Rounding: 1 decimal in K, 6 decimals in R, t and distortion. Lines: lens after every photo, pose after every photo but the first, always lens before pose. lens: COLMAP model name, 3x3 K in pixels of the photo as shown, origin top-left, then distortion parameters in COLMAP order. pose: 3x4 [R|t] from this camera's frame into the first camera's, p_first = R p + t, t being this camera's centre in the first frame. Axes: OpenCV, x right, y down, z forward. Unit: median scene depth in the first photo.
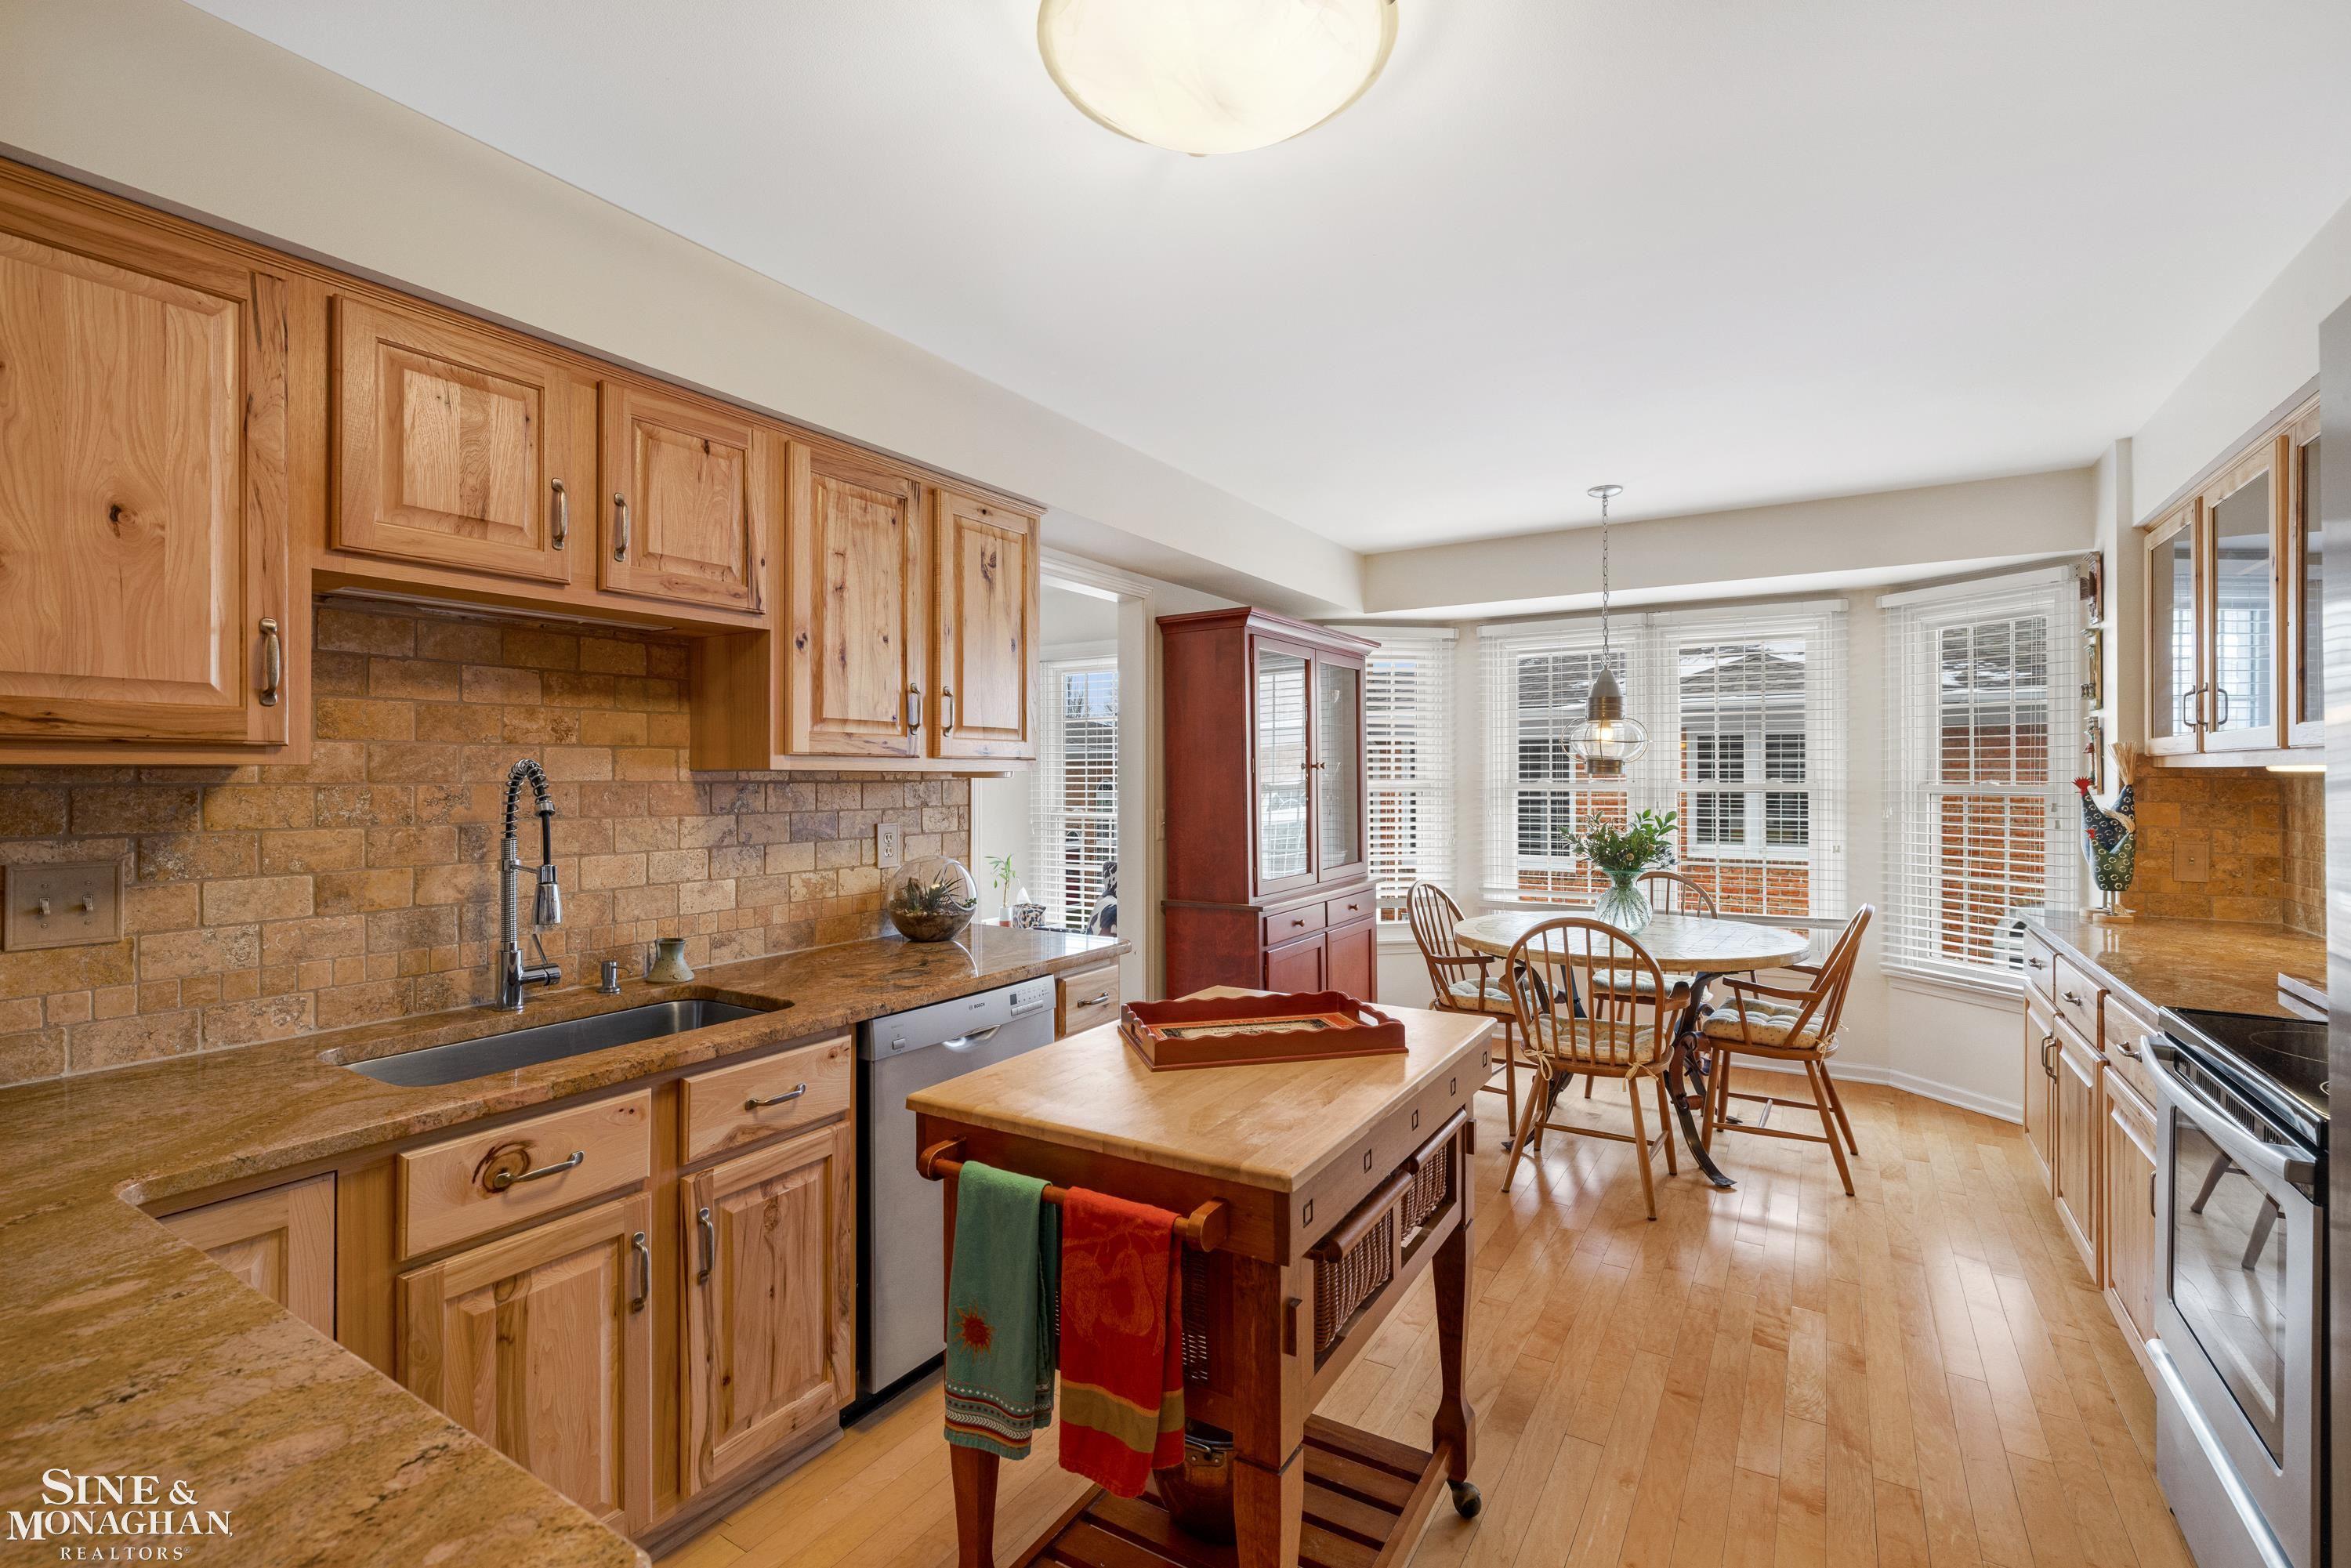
lens RADIAL K [[1053.7, 0, 1172.1], [0, 1053.7, 771.4], [0, 0, 1]] dist [-0.003047, -0.000167]
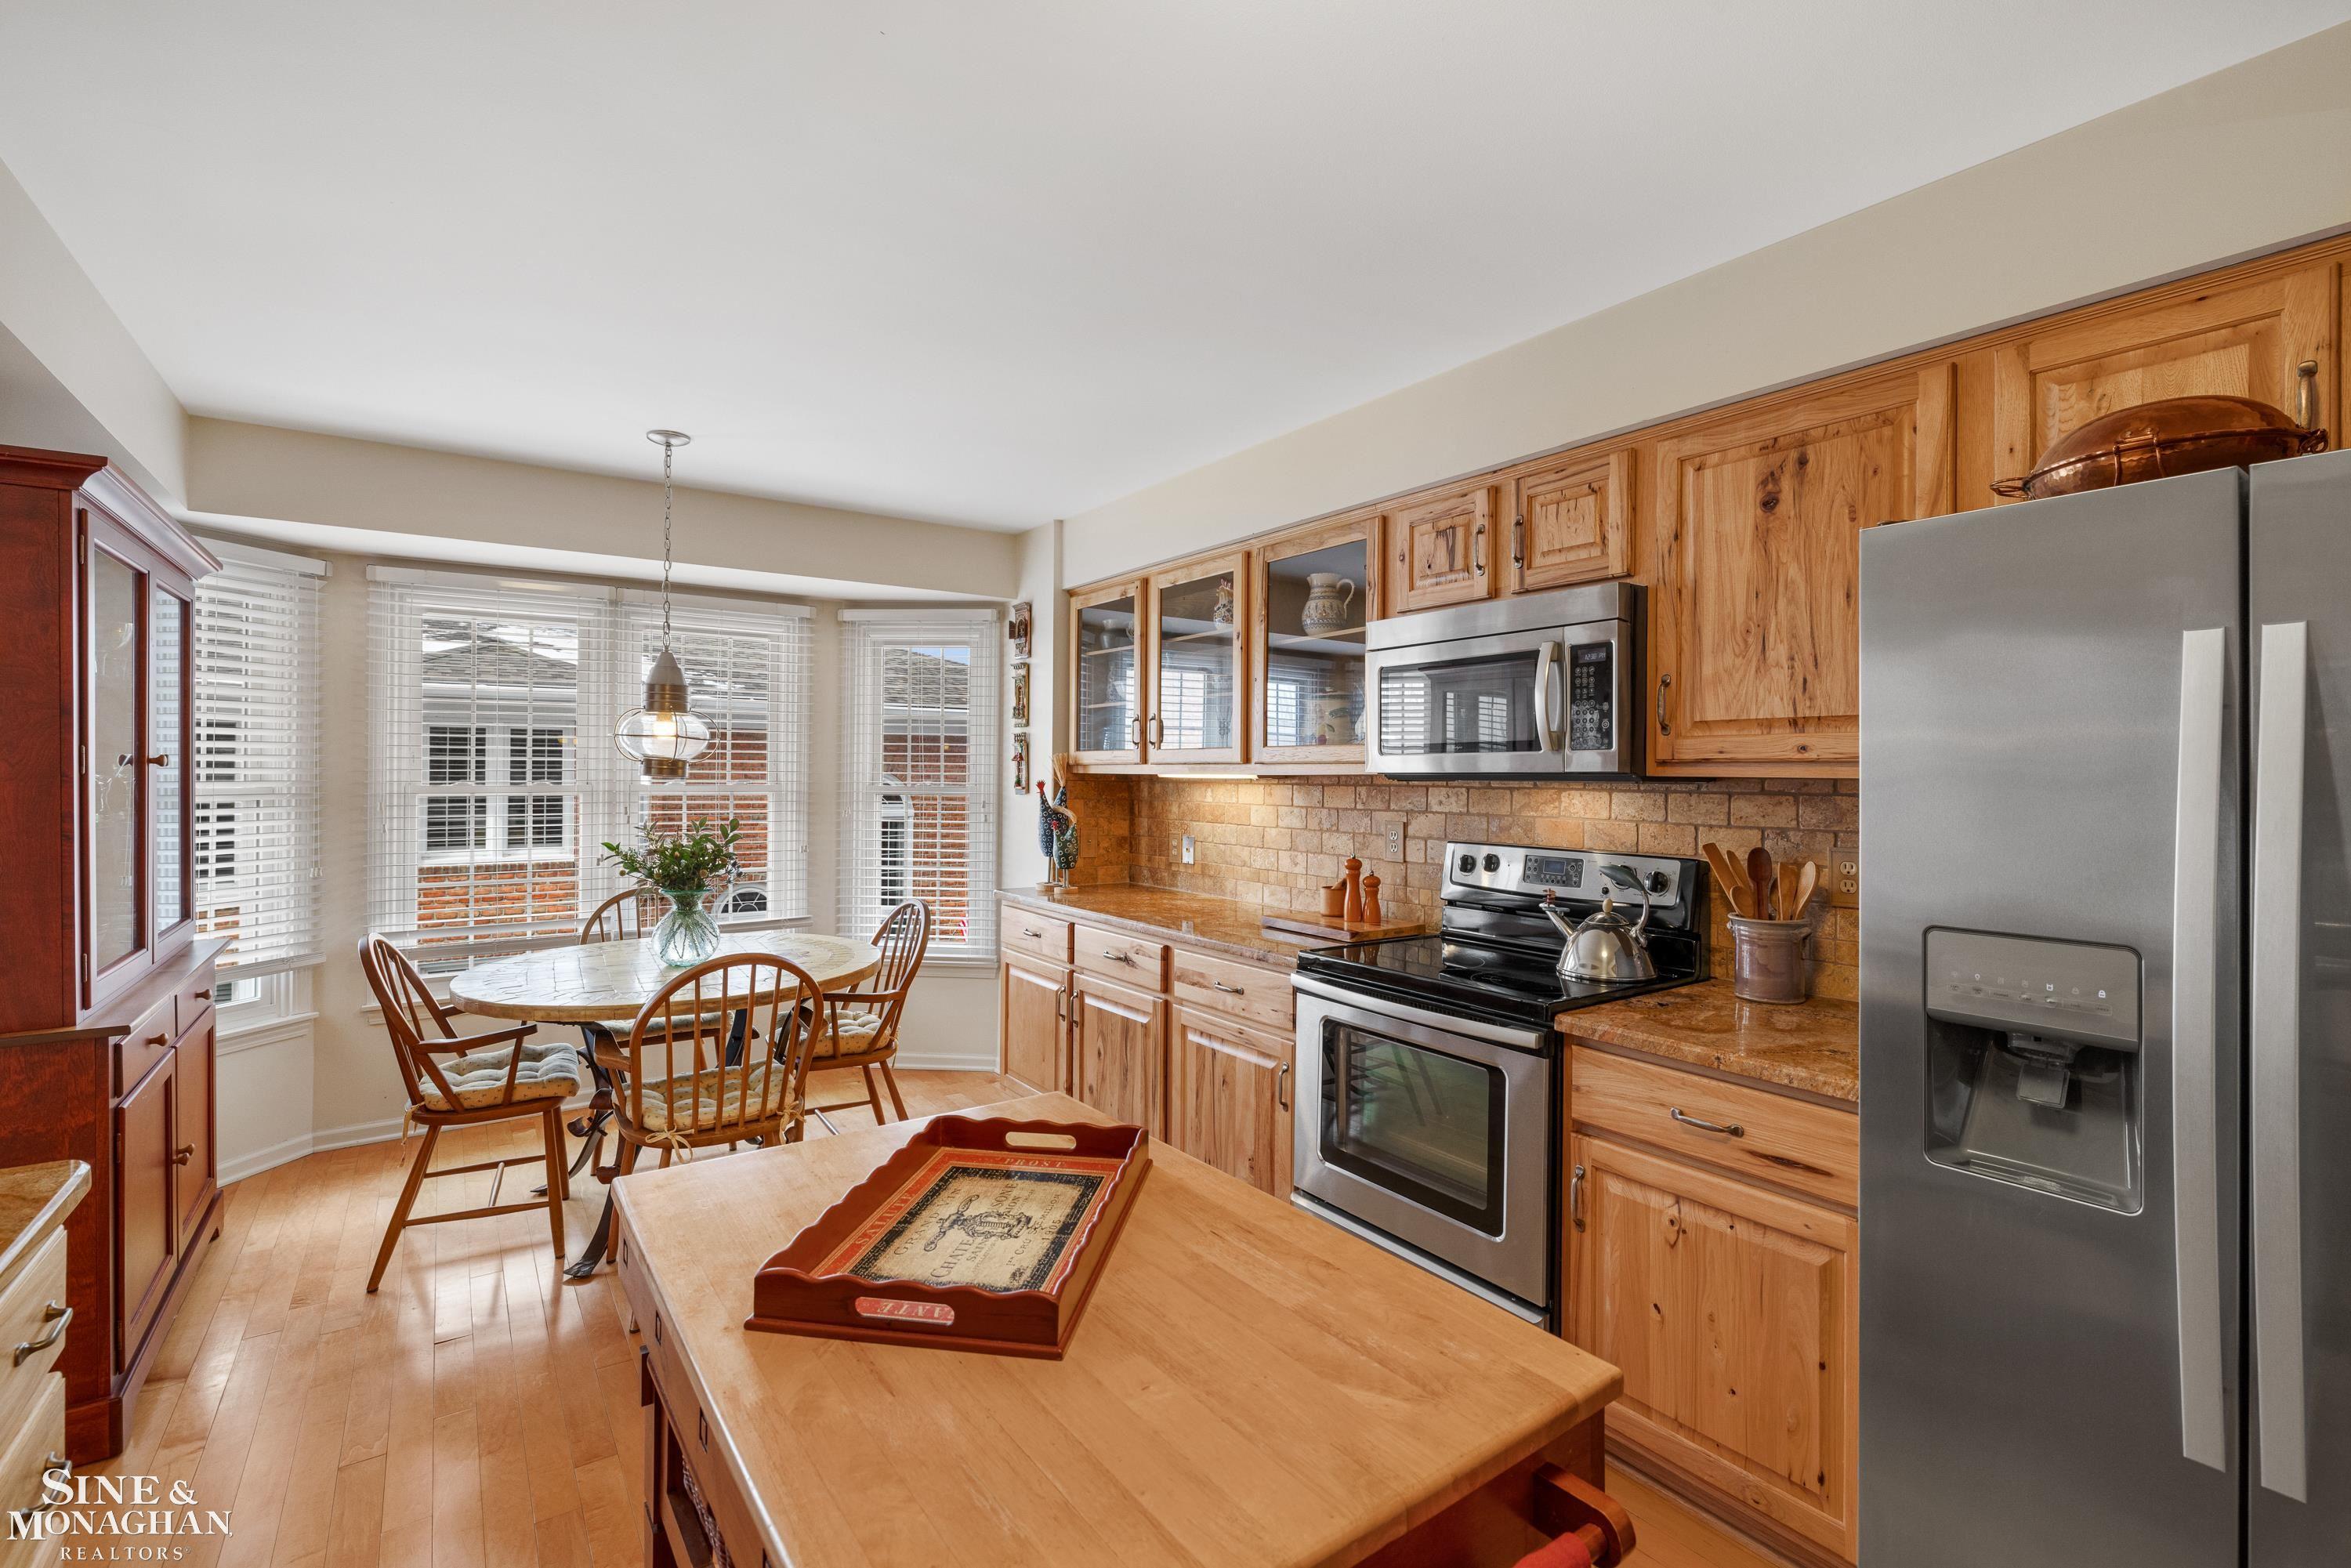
lens RADIAL K [[1053.7, 0, 1180.0], [0, 1053.7, 770.4], [0, 0, 1]] dist [-0.003047, -0.000167]
pose [[0.391398, 0.005975, 0.920202, -0.195387], [-0.008932, 0.999956, -0.002694, -0.004025], [-0.920178, -0.007165, 0.391435, 0.297848]]
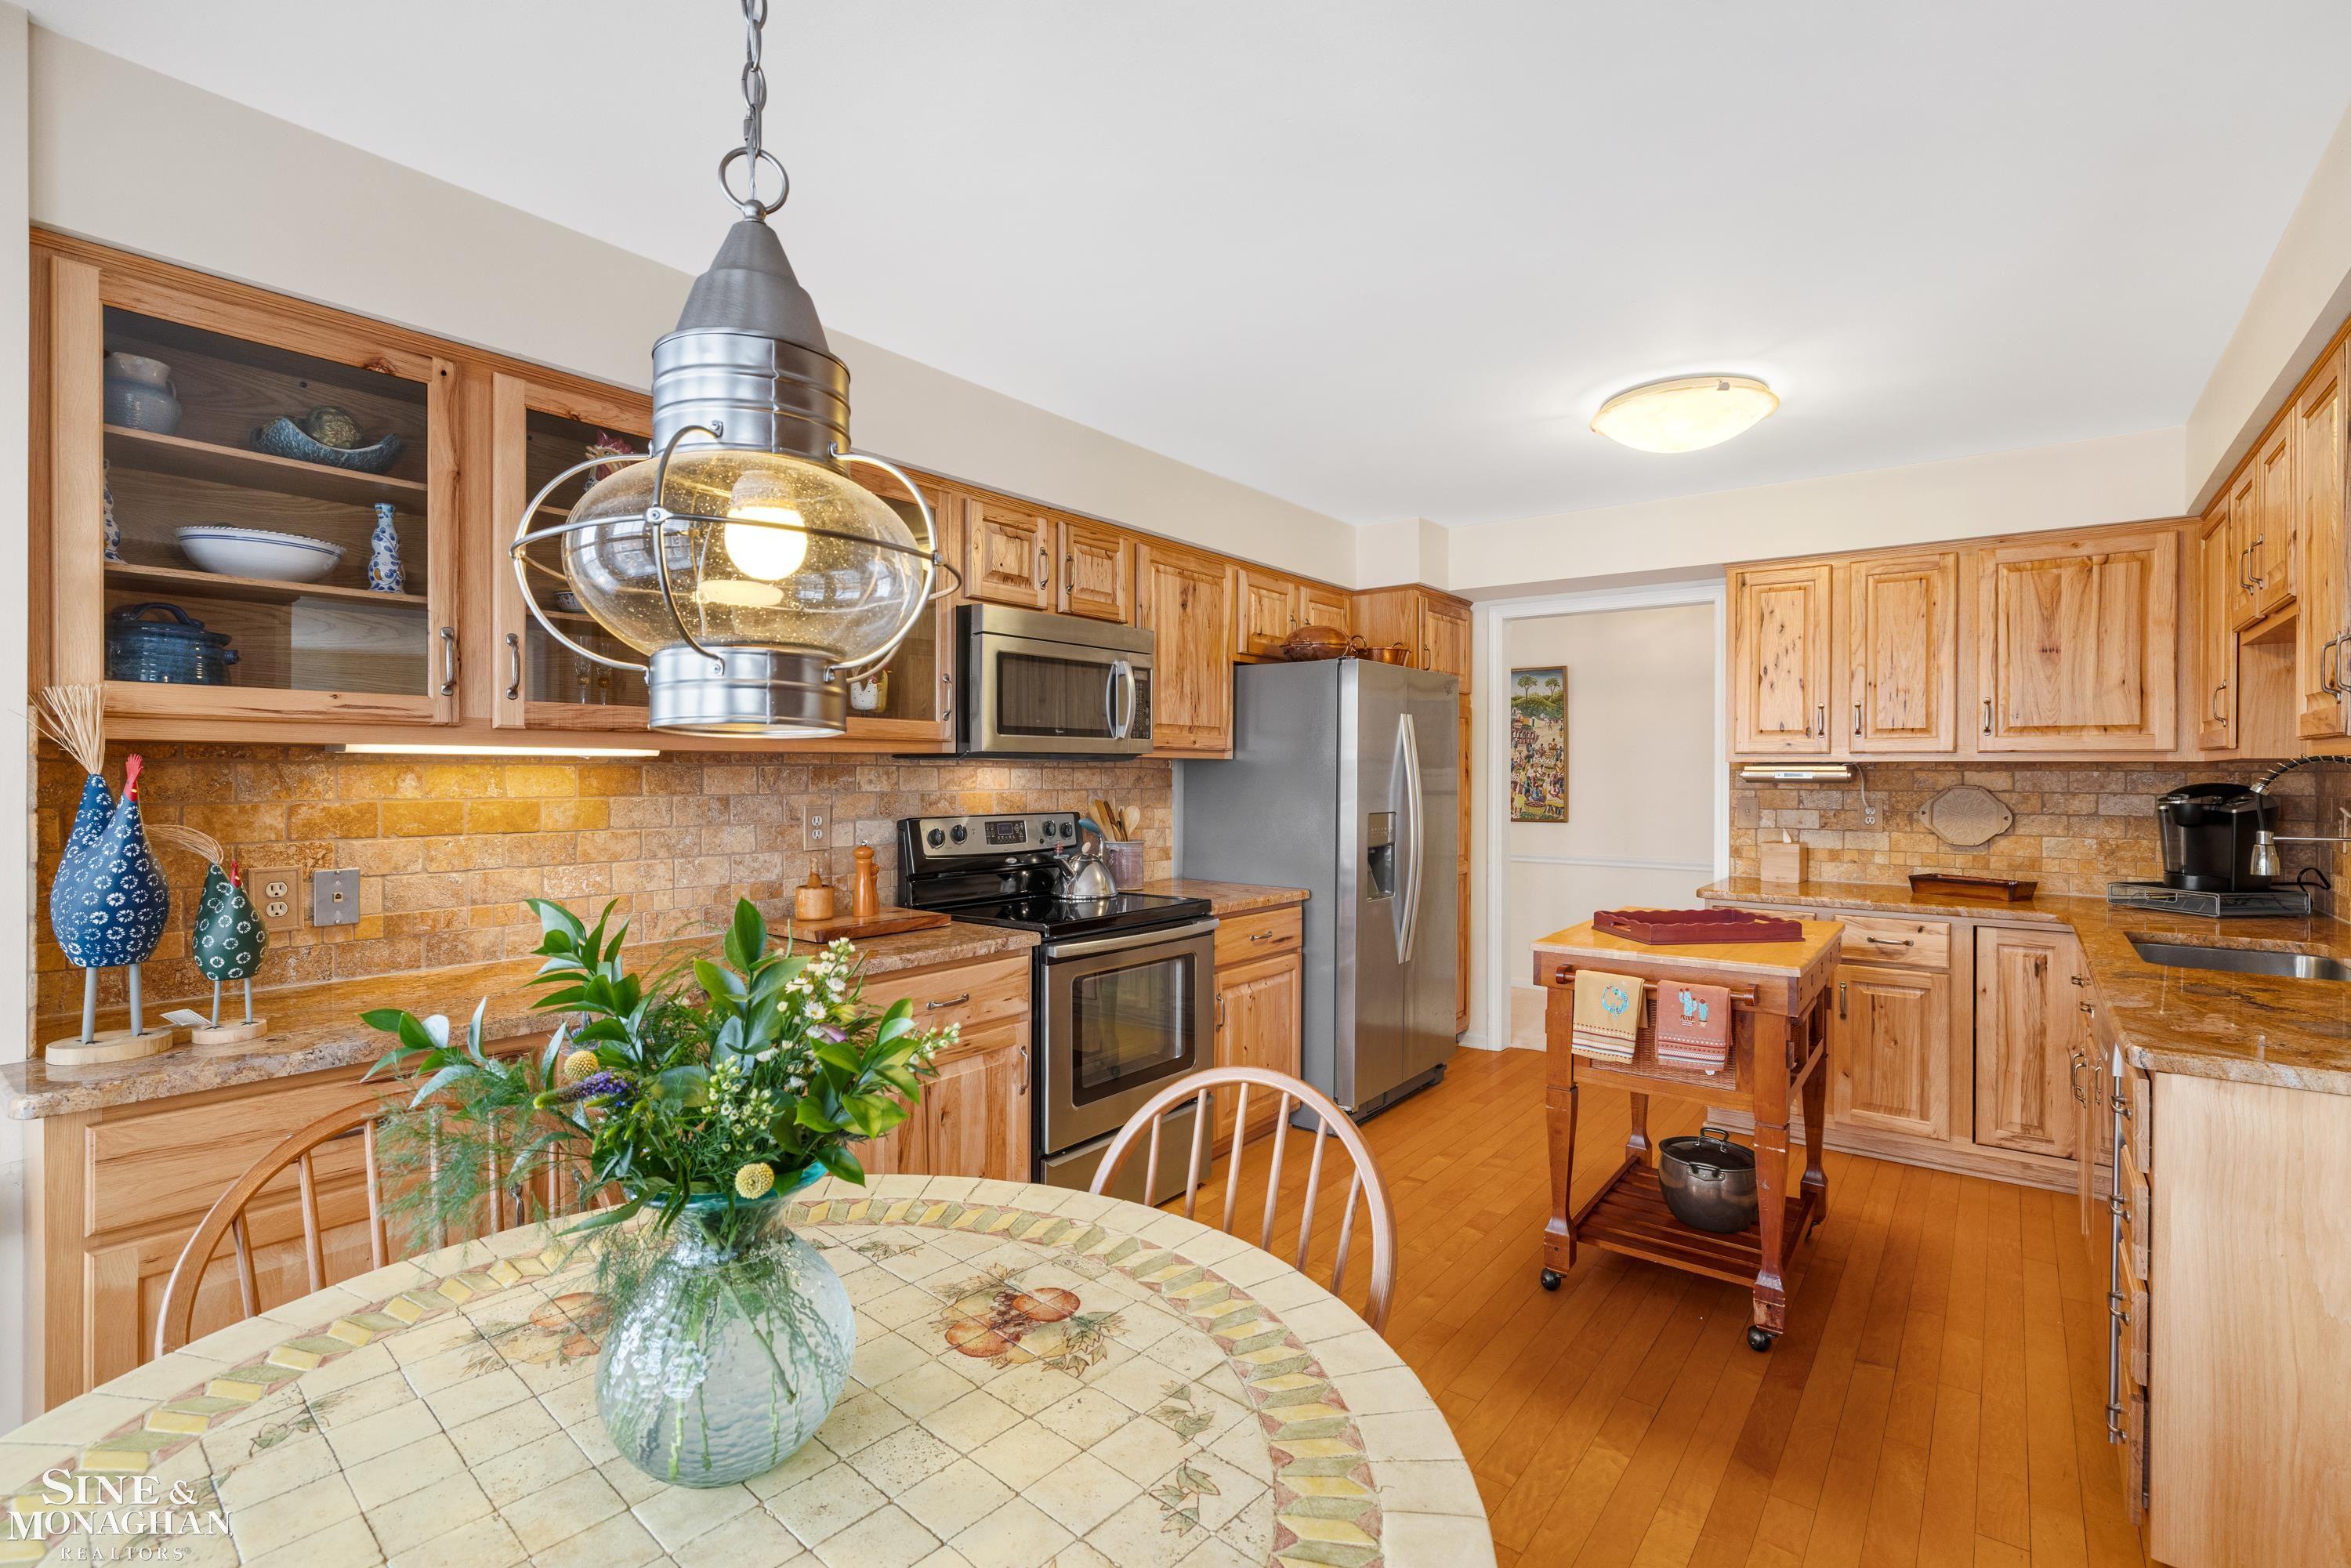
lens RADIAL K [[1053.7, 0, 1132.2], [0, 1053.7, 789.2], [0, 0, 1]] dist [-0.003047, -0.000167]
pose [[-0.990455, -0.000413, 0.137837, 0.313101], [0.001245, 0.999928, 0.011941, 0.012535], [-0.137832, 0.011998, -0.990383, 1.175097]]
